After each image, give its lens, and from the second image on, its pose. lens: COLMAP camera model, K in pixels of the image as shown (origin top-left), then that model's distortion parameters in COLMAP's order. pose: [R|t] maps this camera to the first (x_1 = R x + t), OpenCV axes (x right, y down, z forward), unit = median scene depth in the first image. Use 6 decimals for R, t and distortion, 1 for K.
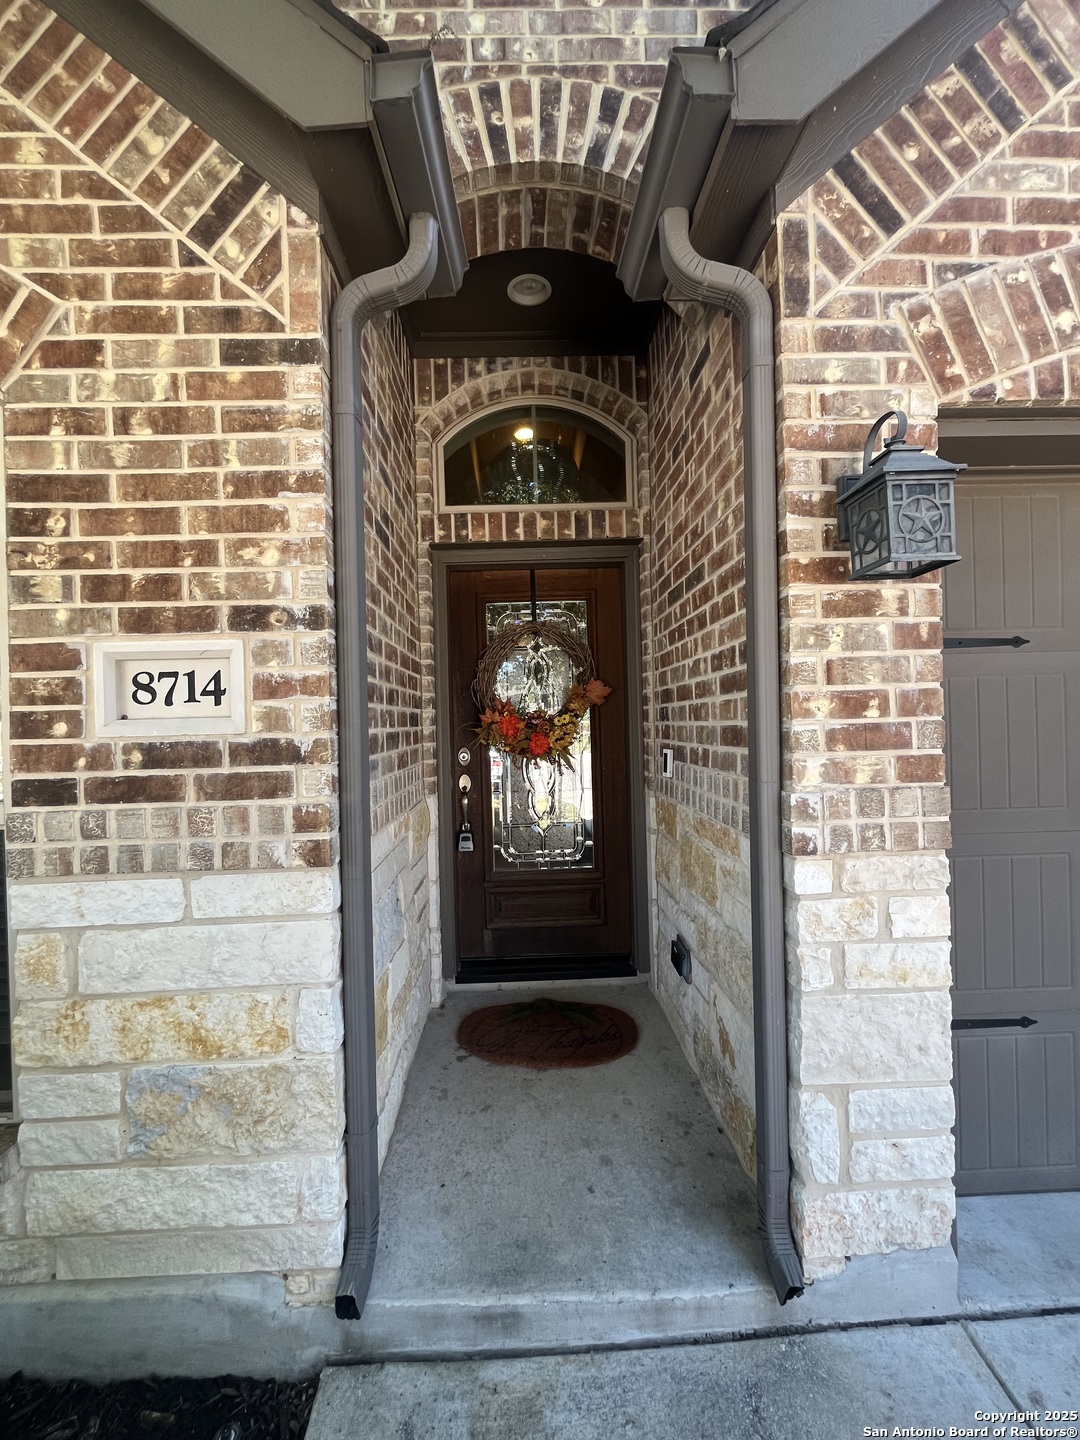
lens RADIAL K [[577.4, 0, 538.4], [0, 577.4, 720.5], [0, 0, 1]] dist [-0.003948, -0.000528]
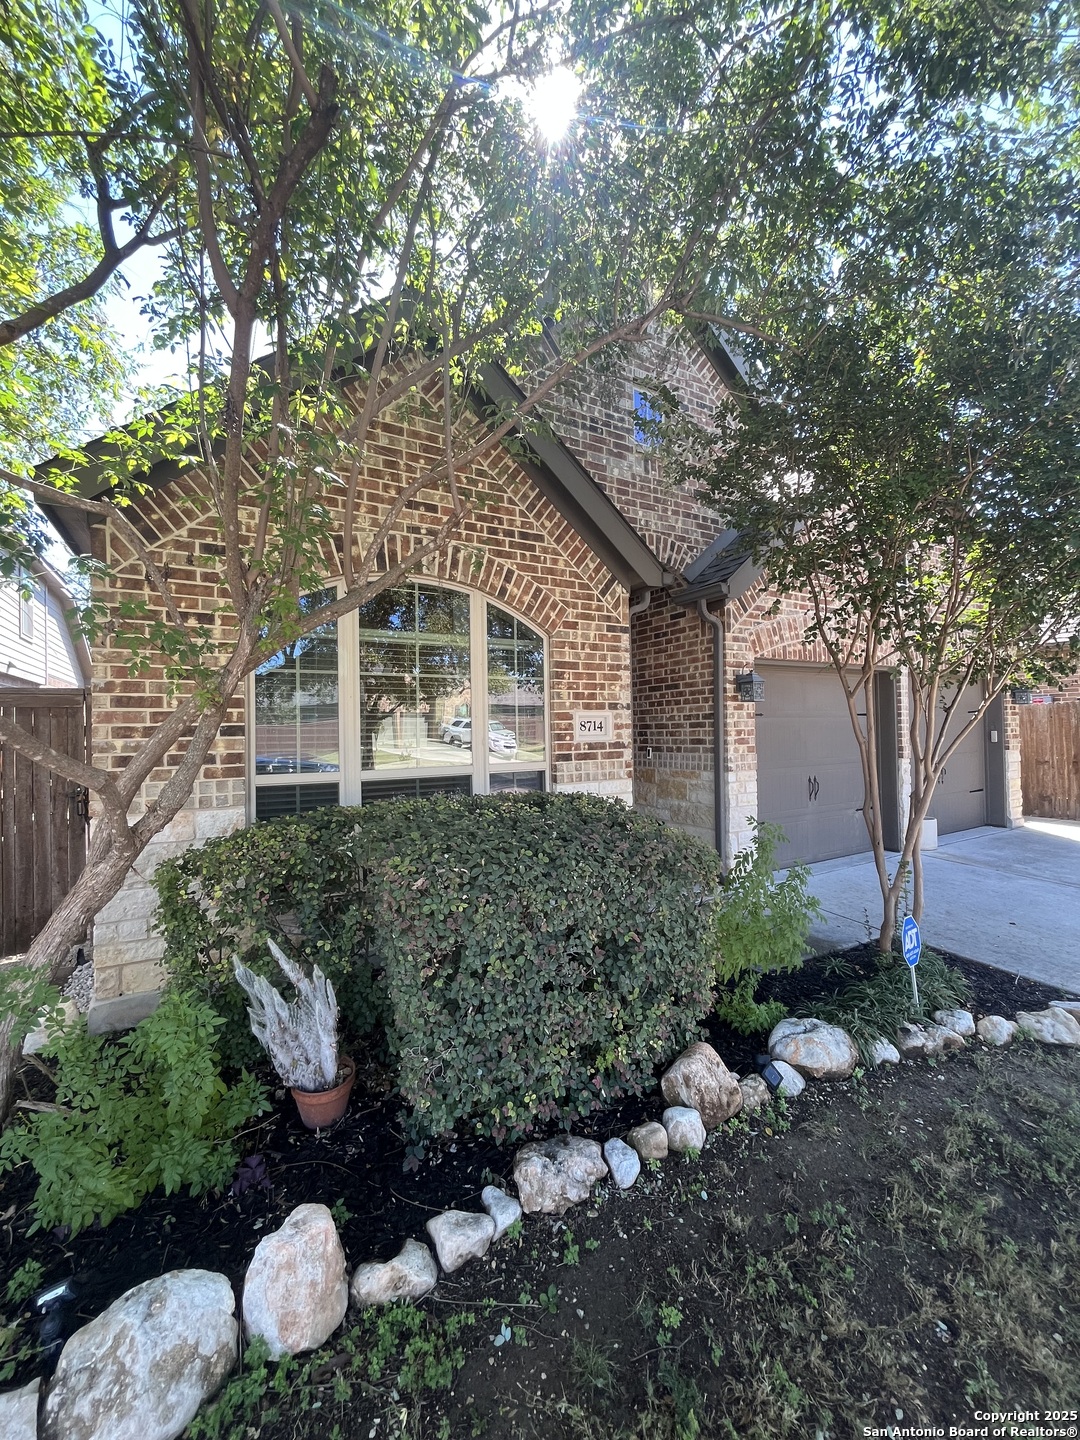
lens RADIAL K [[577.4, 0, 537.5], [0, 577.4, 721.4], [0, 0, 1]] dist [-0.003948, -0.000528]
pose [[0.883512, 0.017717, 0.468074, -2.494136], [-0.006146, 0.999637, -0.026237, 0.005851], [-0.468369, 0.020304, 0.883300, -1.815550]]
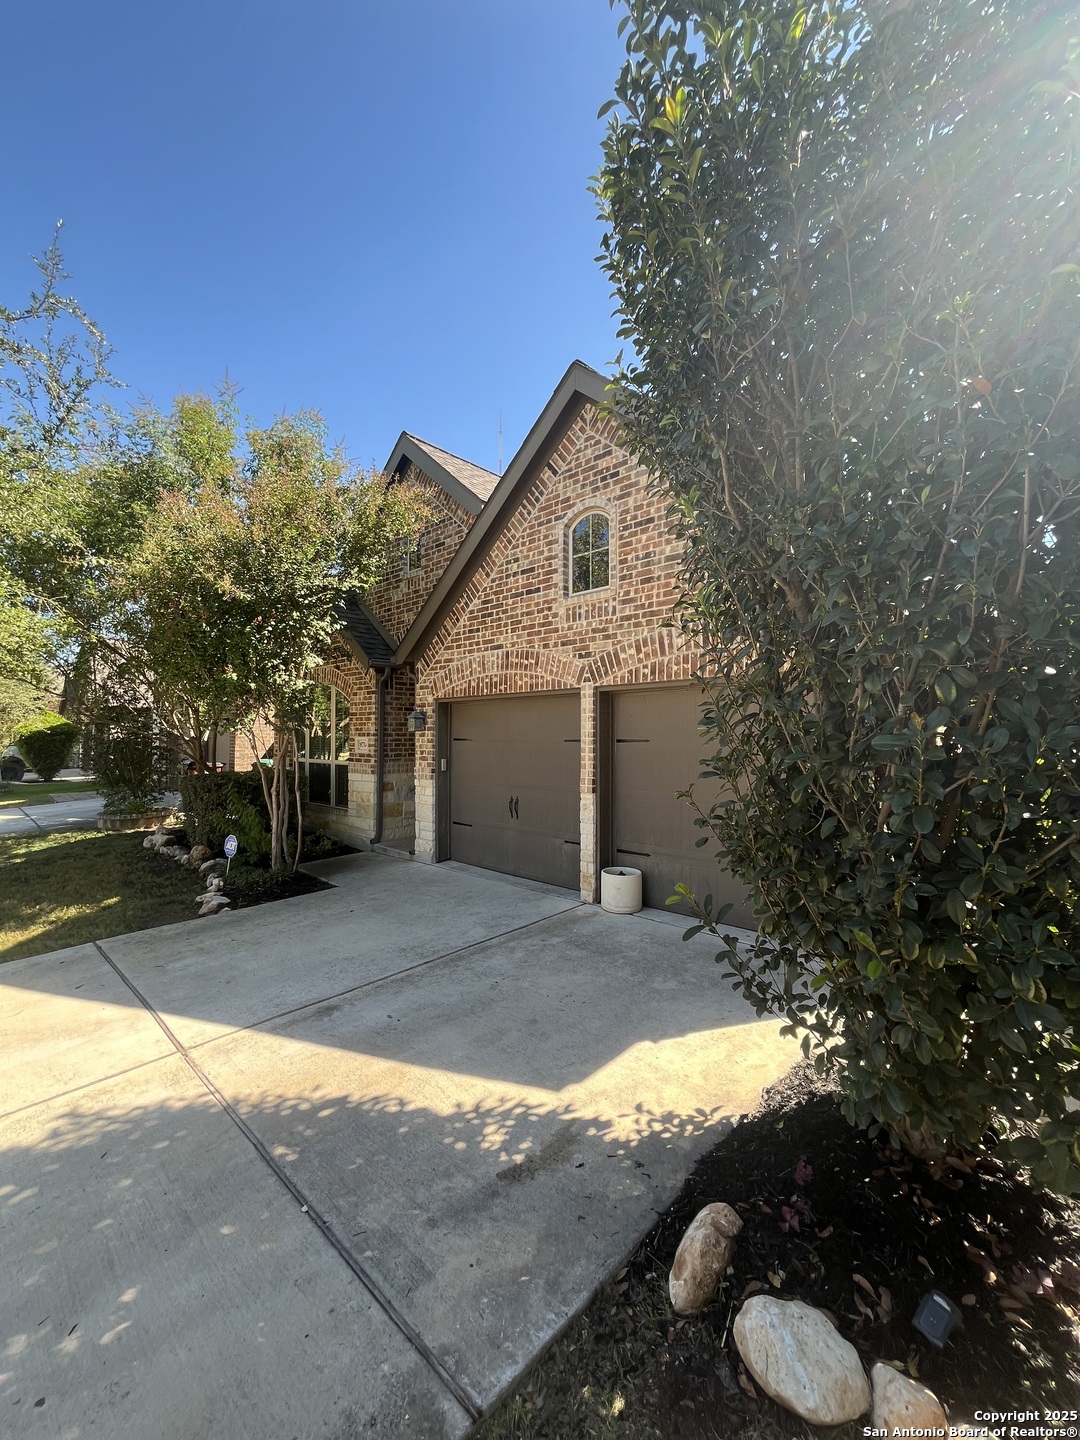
lens RADIAL K [[577.4, 0, 538.7], [0, 577.4, 722.9], [0, 0, 1]] dist [-0.003948, -0.000528]
pose [[0.708061, 0.013569, -0.706021, 5.334855], [-0.022416, 0.999743, -0.003267, -0.325647], [0.705796, 0.018139, 0.708183, -2.192432]]
